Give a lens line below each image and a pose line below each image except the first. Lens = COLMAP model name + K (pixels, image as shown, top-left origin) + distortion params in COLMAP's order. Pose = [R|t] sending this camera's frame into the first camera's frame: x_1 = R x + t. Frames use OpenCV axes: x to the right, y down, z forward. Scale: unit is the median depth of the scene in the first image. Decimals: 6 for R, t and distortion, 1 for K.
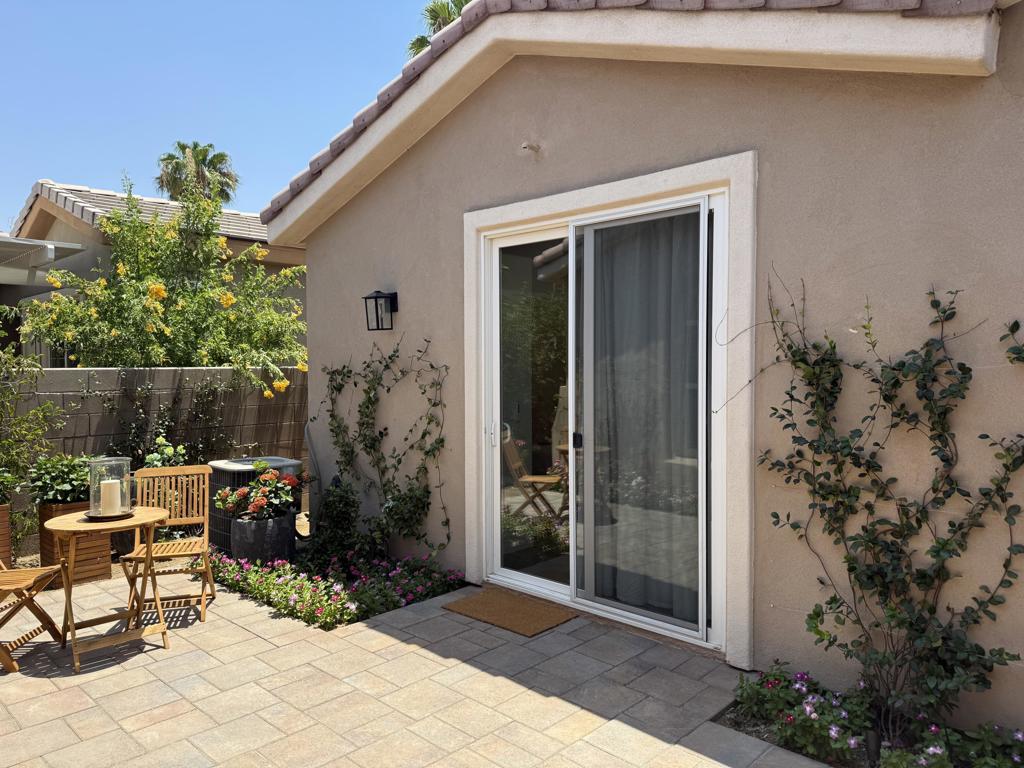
lens RADIAL K [[739.2, 0, 512.0], [0, 739.2, 384.0], [0, 0, 1]] dist [0.045805, -0.062194]
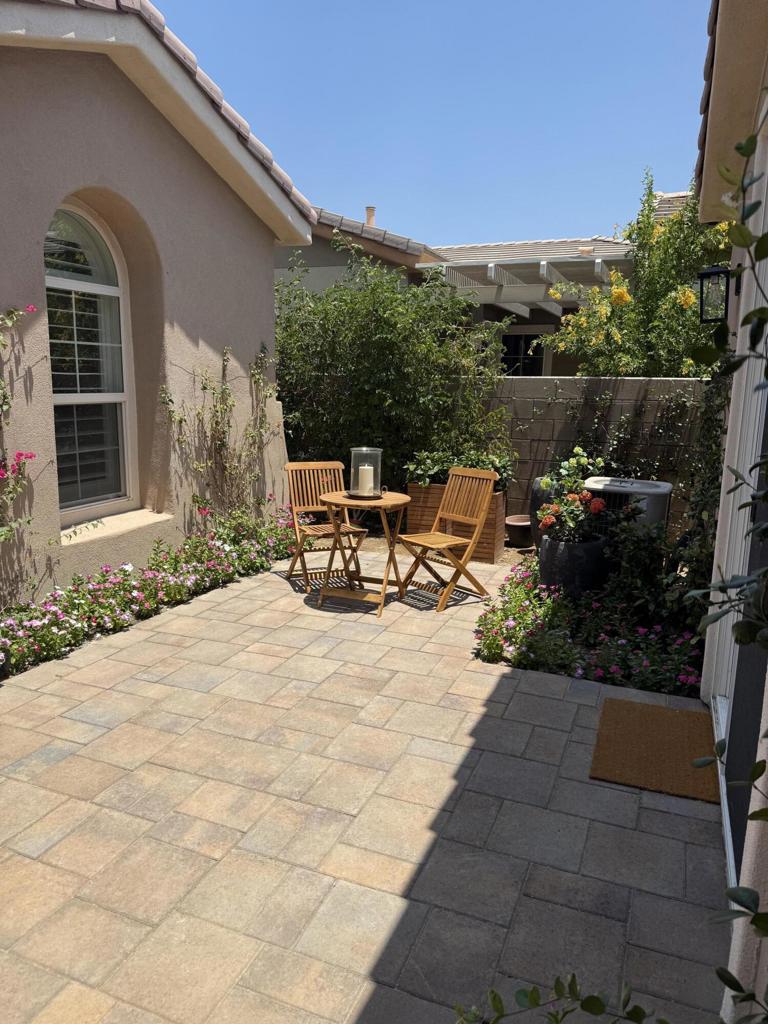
lens RADIAL K [[729.7, 0, 389.4], [0, 729.7, 509.9], [0, 0, 1]] dist [0.109334, -0.195827]
pose [[0.357282, 0.178827, -0.916717, 0.561343], [-0.052217, 0.983789, 0.171560, -0.001979], [0.932536, -0.013427, 0.360828, 0.628807]]
